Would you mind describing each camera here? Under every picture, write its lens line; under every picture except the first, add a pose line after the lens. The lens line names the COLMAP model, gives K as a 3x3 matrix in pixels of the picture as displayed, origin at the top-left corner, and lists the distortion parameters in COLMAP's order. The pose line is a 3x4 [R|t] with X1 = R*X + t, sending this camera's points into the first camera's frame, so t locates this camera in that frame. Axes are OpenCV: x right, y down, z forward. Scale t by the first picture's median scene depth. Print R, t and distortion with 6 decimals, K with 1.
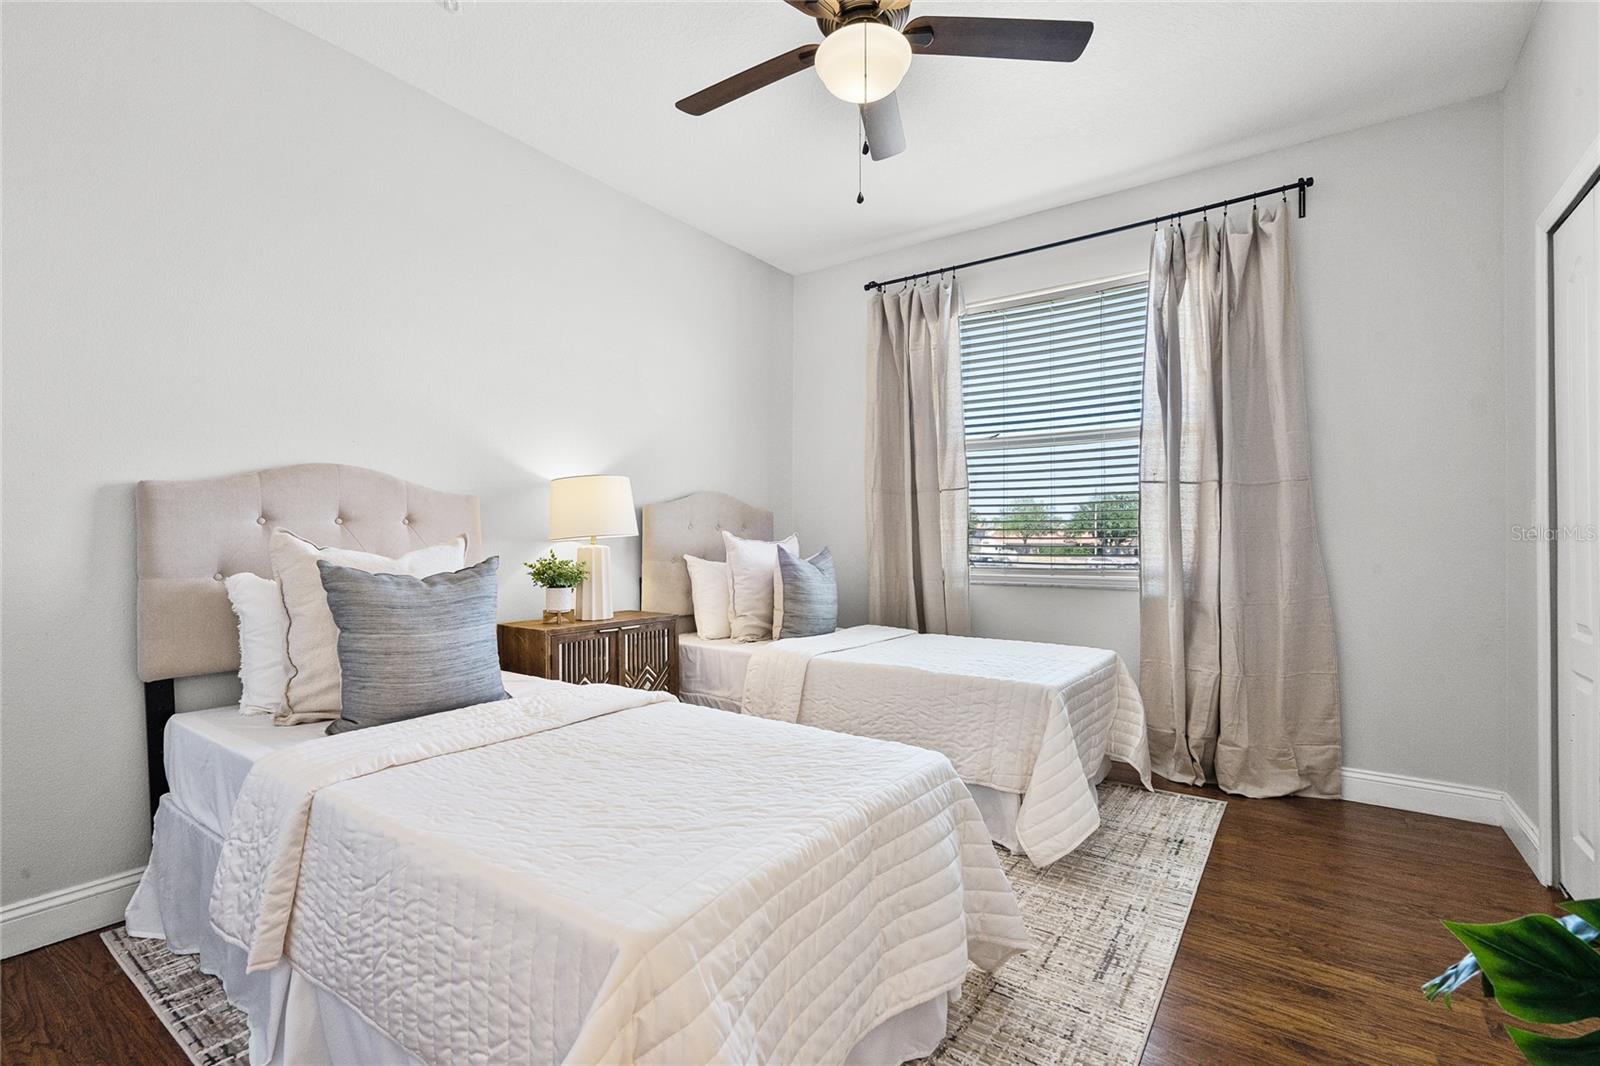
lens RADIAL K [[736.2, 0, 795.0], [0, 736.2, 531.2], [0, 0, 1]] dist [-0.000102, -0.000062]
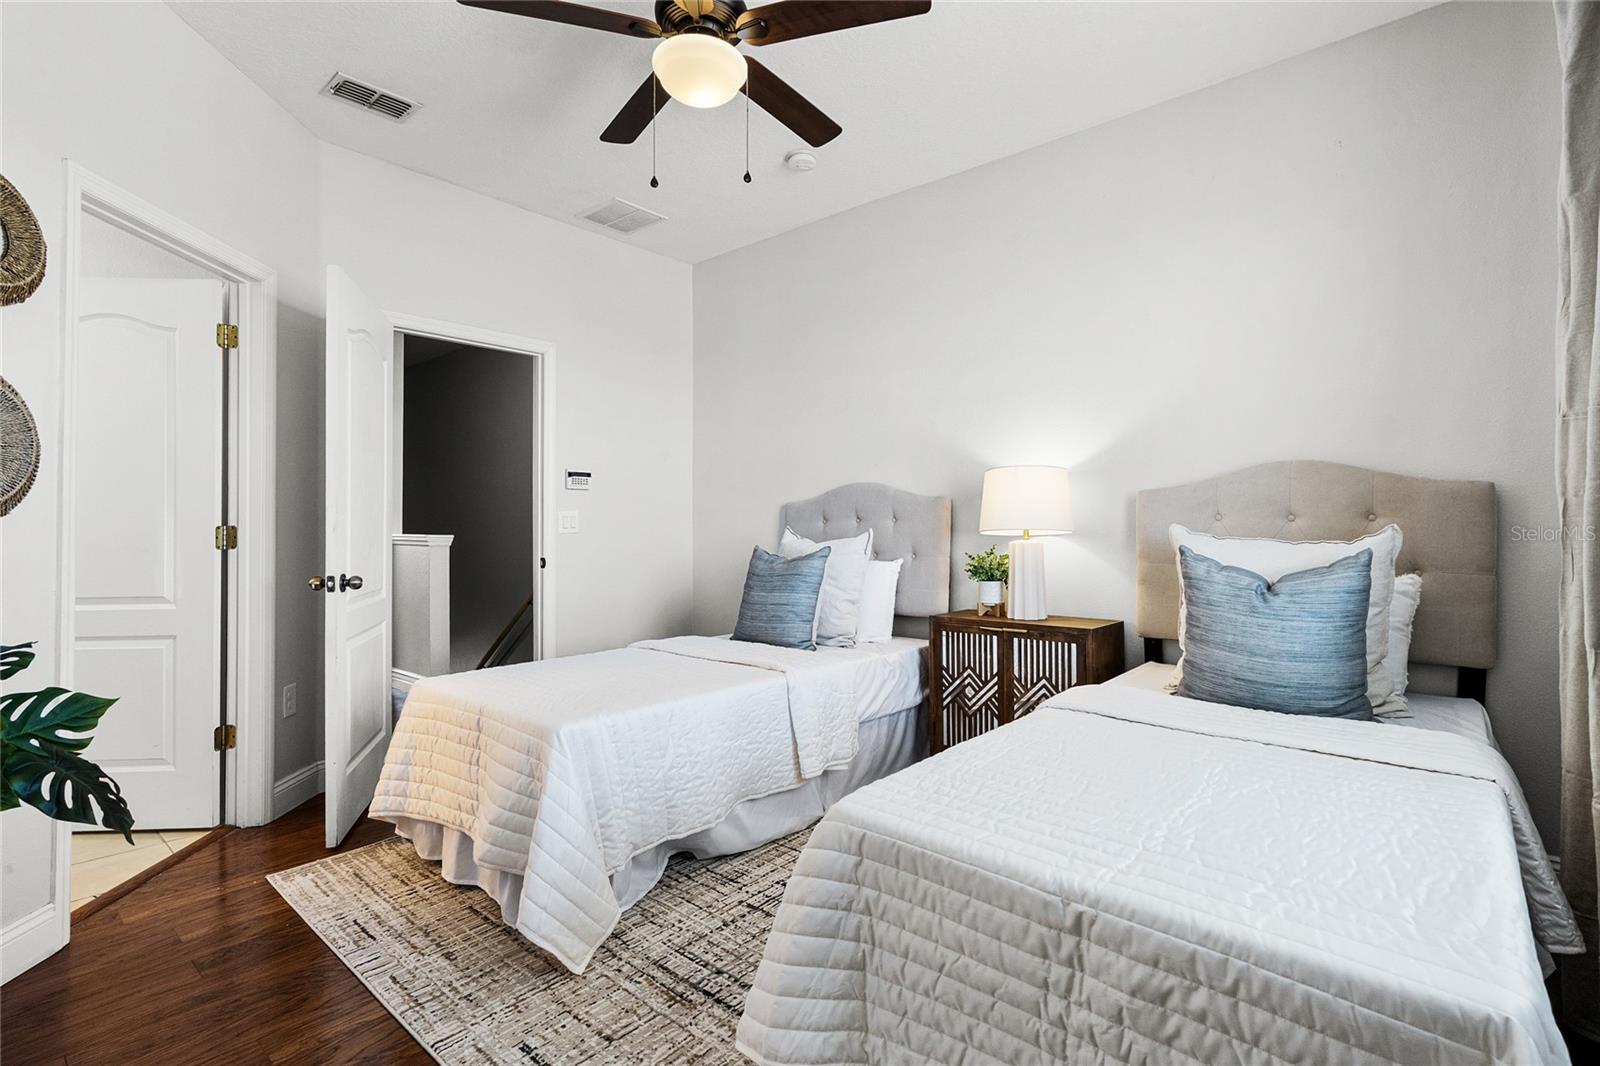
lens RADIAL K [[736.2, 0, 795.0], [0, 736.2, 531.2], [0, 0, 1]] dist [-0.000102, -0.000062]
pose [[-0.096125, -0.000408, -0.995369, 0.680610], [0.001980, 0.999998, -0.000601, 0.006332], [0.995367, -0.002028, -0.096124, 0.772467]]
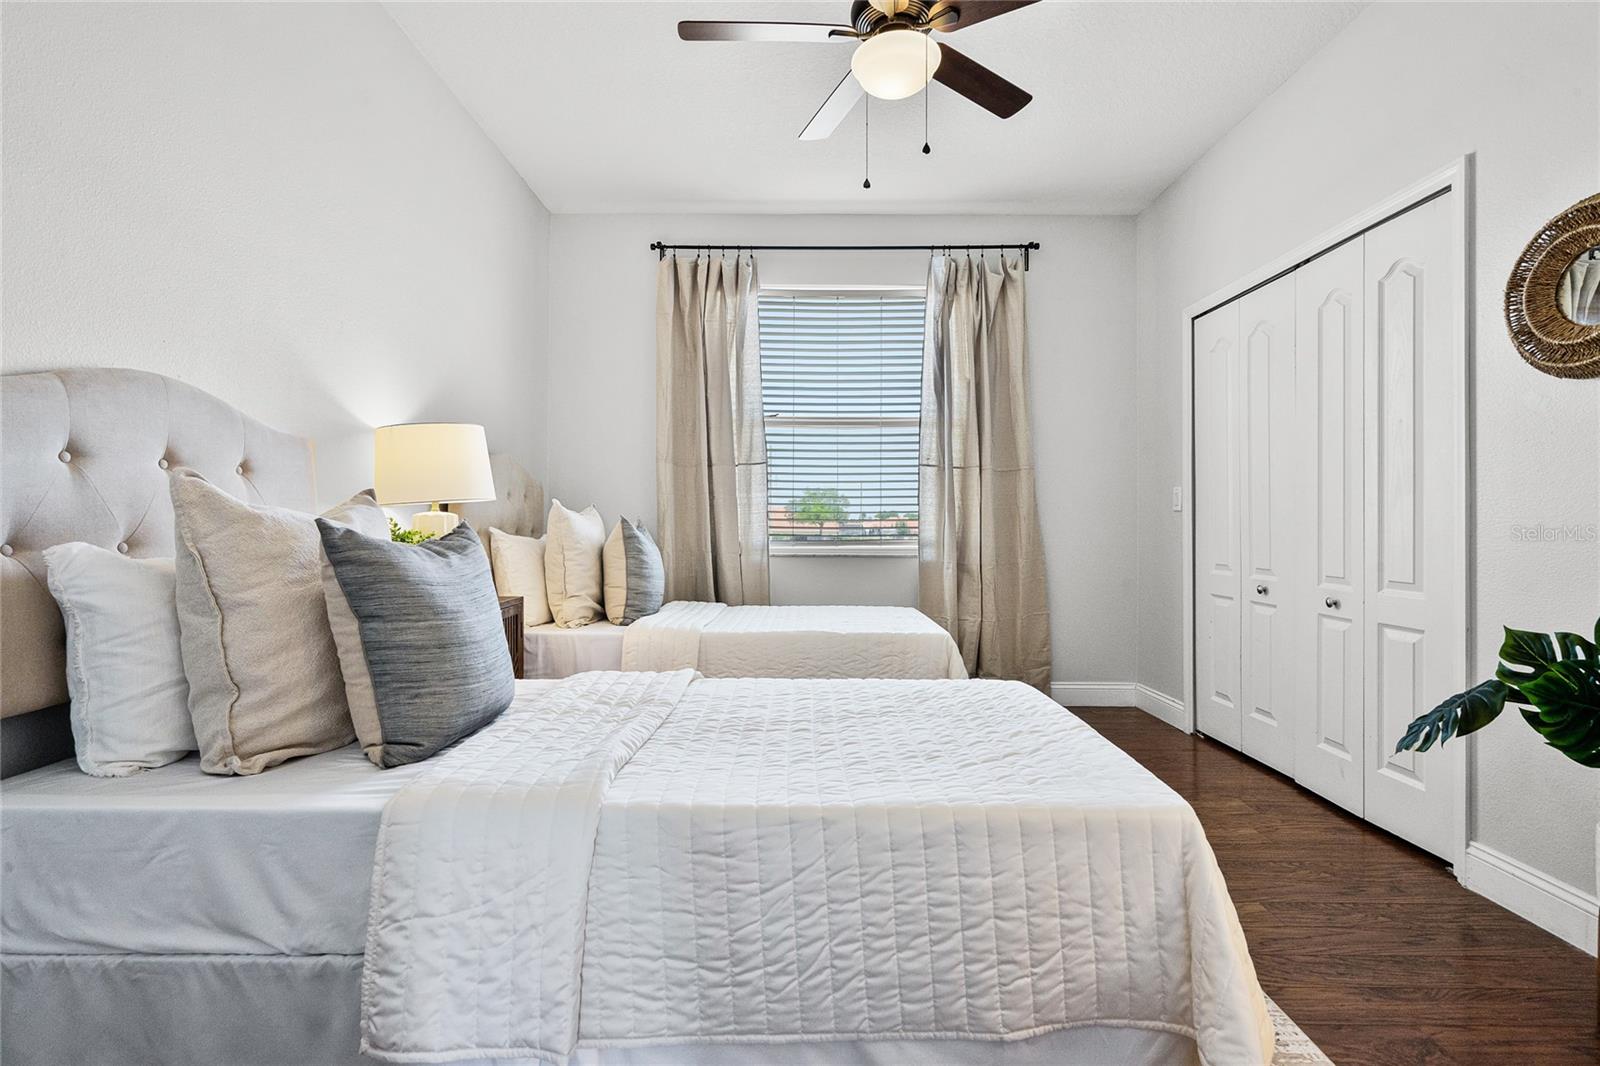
lens RADIAL K [[784.2, 0, 802.9], [0, 784.2, 511.5], [0, 0, 1]] dist [-0.000172, 0.000486]
pose [[0.805049, 0.012545, 0.593076, -0.438429], [-0.009230, 0.999920, -0.008621, 0.021396], [-0.593137, 0.001466, 0.805100, 0.096426]]
